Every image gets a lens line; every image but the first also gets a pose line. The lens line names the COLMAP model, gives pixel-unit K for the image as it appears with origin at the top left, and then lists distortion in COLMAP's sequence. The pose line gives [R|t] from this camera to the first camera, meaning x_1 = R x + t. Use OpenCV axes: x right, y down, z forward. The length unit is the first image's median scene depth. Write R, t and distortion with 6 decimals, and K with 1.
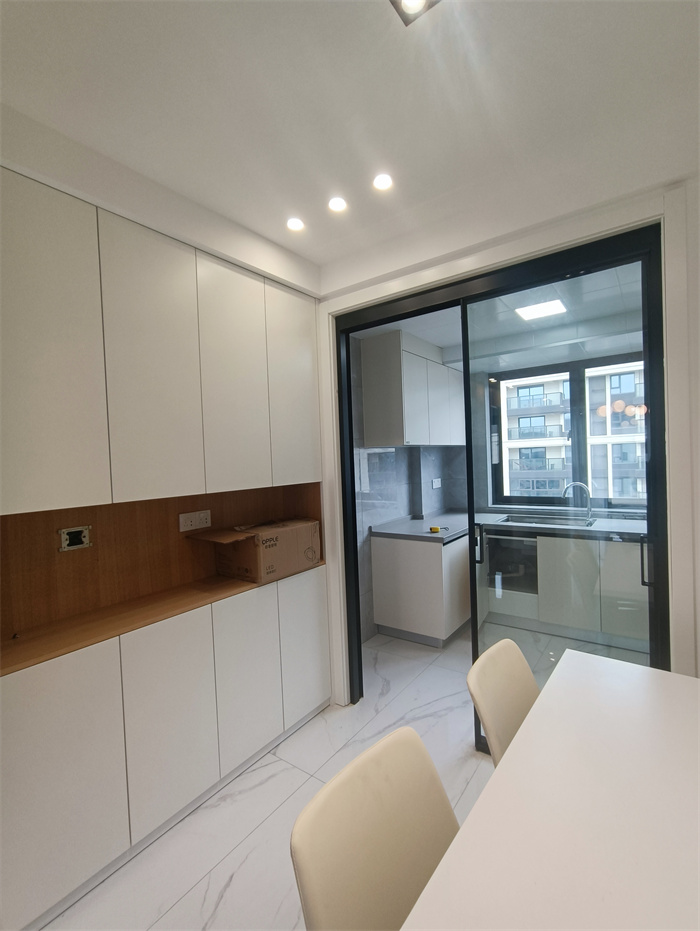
lens RADIAL K [[426.9, 0, 353.3], [0, 426.9, 463.6], [0, 0, 1]] dist [-0.004099, 0.000645]
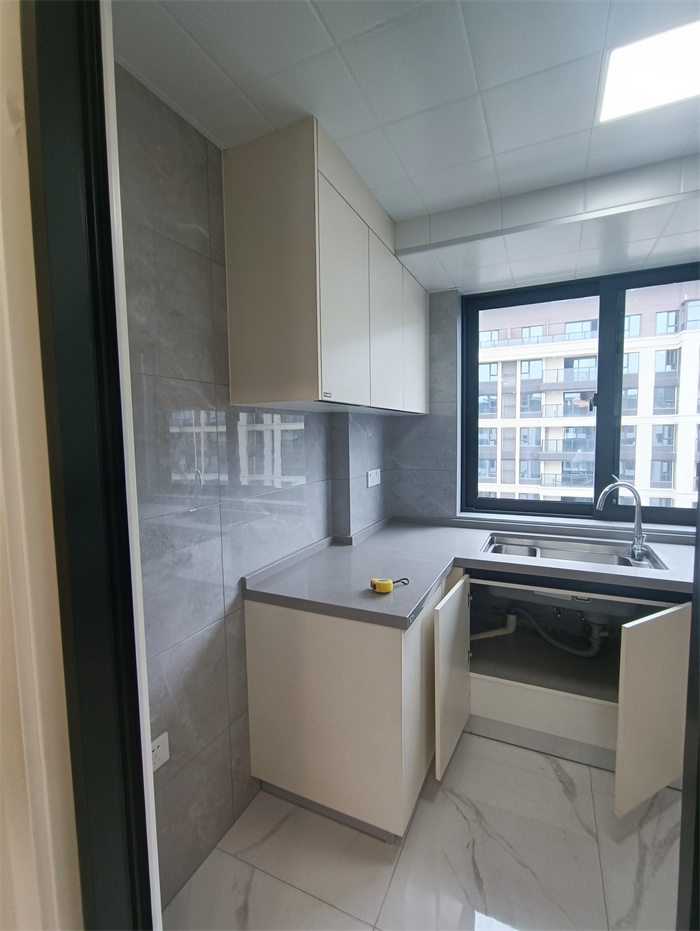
lens RADIAL K [[426.9, 0, 350.5], [0, 426.9, 470.9], [0, 0, 1]] dist [-0.004099, 0.000645]
pose [[0.982562, 0.005206, 0.185861, 0.061293], [-0.017511, 0.997756, 0.064621, -0.000101], [-0.185108, -0.066749, 0.980449, 0.484132]]
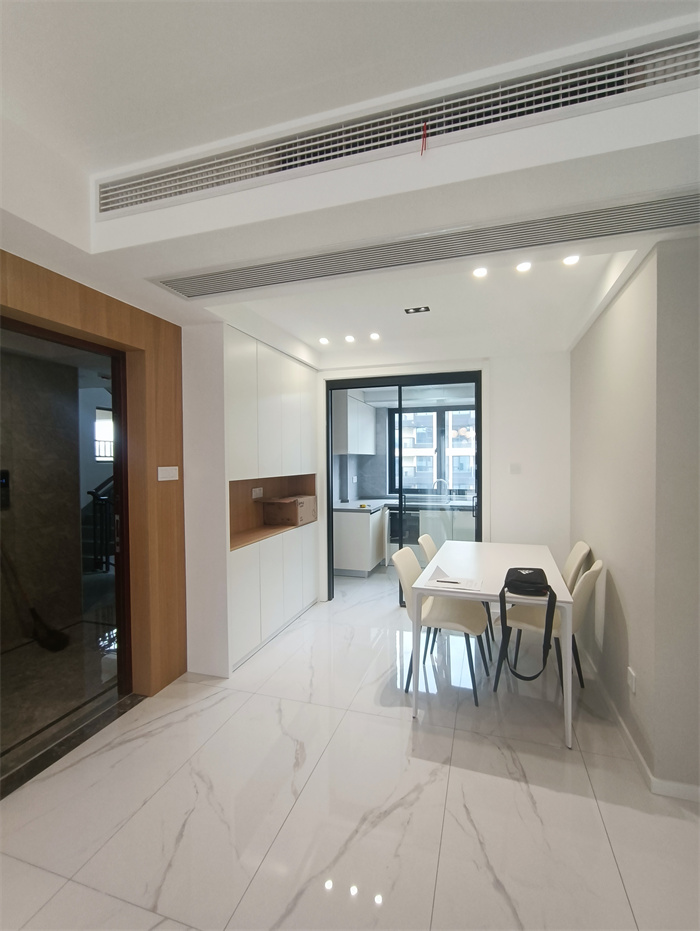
lens RADIAL K [[426.9, 0, 353.7], [0, 426.9, 461.5], [0, 0, 1]] dist [-0.004099, 0.000645]
pose [[0.948636, 0.025919, 0.315307, -0.312818], [-0.019983, 0.999557, -0.022048, 0.019106], [-0.315739, 0.014615, 0.948733, -0.463034]]
